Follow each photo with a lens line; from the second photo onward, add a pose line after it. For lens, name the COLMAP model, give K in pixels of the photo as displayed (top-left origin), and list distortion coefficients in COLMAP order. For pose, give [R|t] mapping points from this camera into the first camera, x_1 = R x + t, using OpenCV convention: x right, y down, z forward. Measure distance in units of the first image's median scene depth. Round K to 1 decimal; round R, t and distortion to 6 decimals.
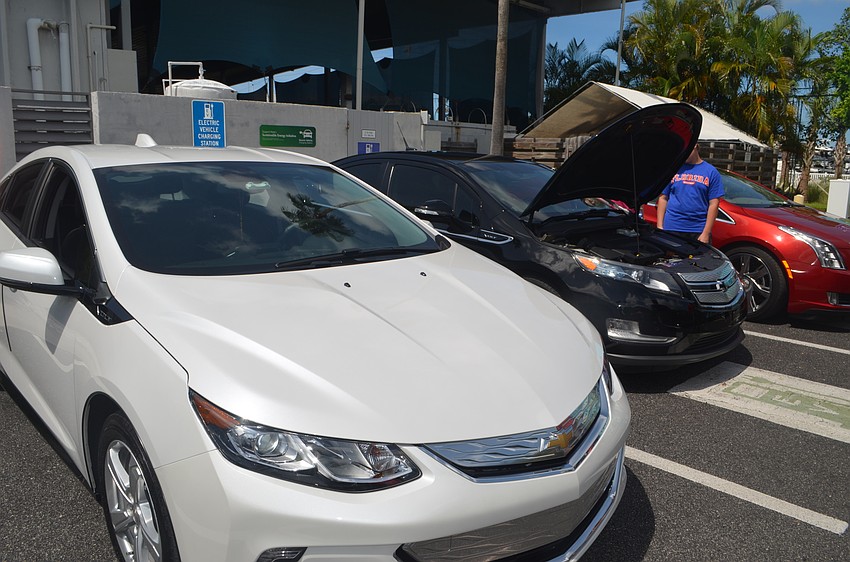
lens RADIAL K [[550.2, 0, 425.0], [0, 550.2, 281.0], [0, 0, 1]] dist [-0.054137, -0.006316]
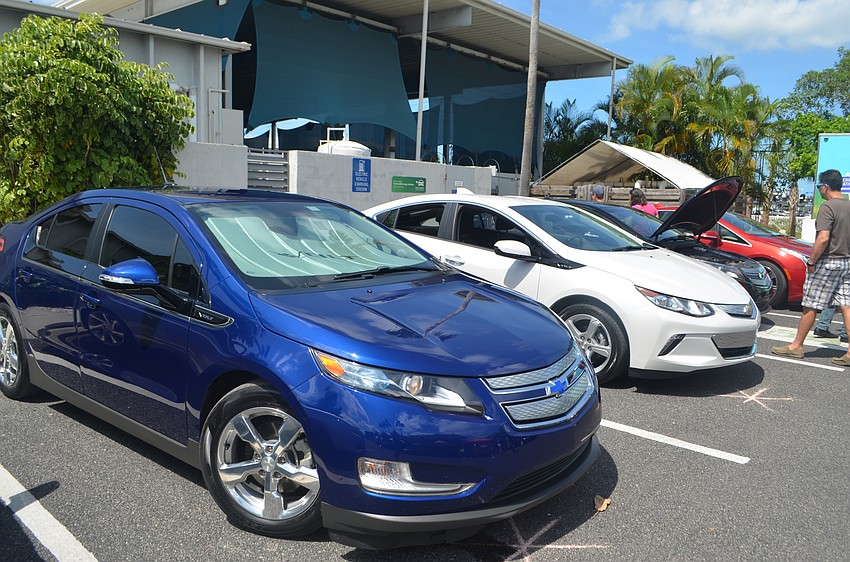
lens RADIAL K [[550.2, 0, 425.0], [0, 550.2, 281.0], [0, 0, 1]] dist [-0.054137, -0.006316]
pose [[0.997995, -0.000466, 0.063290, -0.133078], [0.005222, 0.997169, -0.075010, 0.030040], [-0.063076, 0.075190, 0.995172, -0.137649]]
